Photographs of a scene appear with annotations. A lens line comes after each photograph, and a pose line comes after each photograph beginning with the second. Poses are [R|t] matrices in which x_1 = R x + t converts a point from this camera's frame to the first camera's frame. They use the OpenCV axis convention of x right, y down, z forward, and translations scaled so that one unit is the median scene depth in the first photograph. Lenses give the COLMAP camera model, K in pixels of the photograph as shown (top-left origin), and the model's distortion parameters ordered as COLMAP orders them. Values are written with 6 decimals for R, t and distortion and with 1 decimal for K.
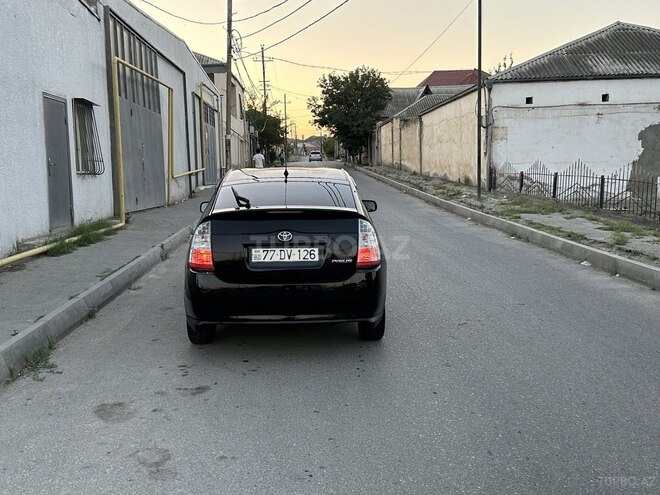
lens RADIAL K [[727.4, 0, 330.9], [0, 727.4, 252.9], [0, 0, 1]] dist [0.132880, -0.236017]
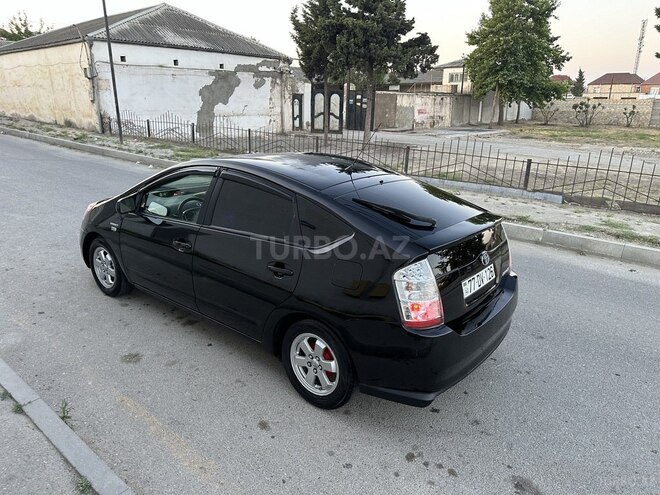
lens RADIAL K [[460.3, 0, 328.4], [0, 460.3, 247.7], [0, 0, 1]] dist [0.075718, -0.105601]
pose [[0.664351, -0.193380, 0.721970, -0.185685], [0.058783, 0.976476, 0.207458, -0.051376], [-0.745105, -0.095385, 0.660091, 0.257549]]
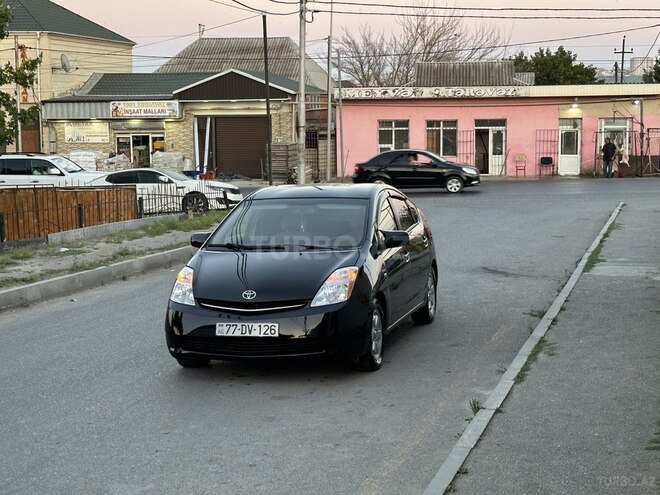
lens RADIAL K [[1241.4, 0, 318.6], [0, 1241.4, 247.6], [0, 0, 1]] dist [0.140659, 0.000614]
pose [[-0.951703, 0.006392, 0.306952, -0.238751], [0.072454, 0.976220, 0.204317, -0.159284], [-0.298347, 0.216689, -0.929535, 1.091251]]
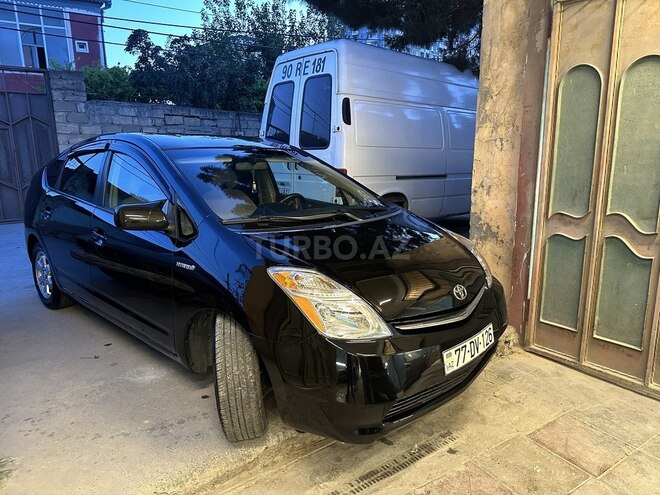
lens RADIAL K [[467.1, 0, 329.8], [0, 467.1, 243.0], [0, 0, 1]] dist [0.049180, -0.056145]
pose [[-0.705619, 0.143912, -0.693823, 0.085956], [-0.095659, 0.950849, 0.294509, -0.072910], [0.702105, 0.274182, -0.657171, 0.631186]]
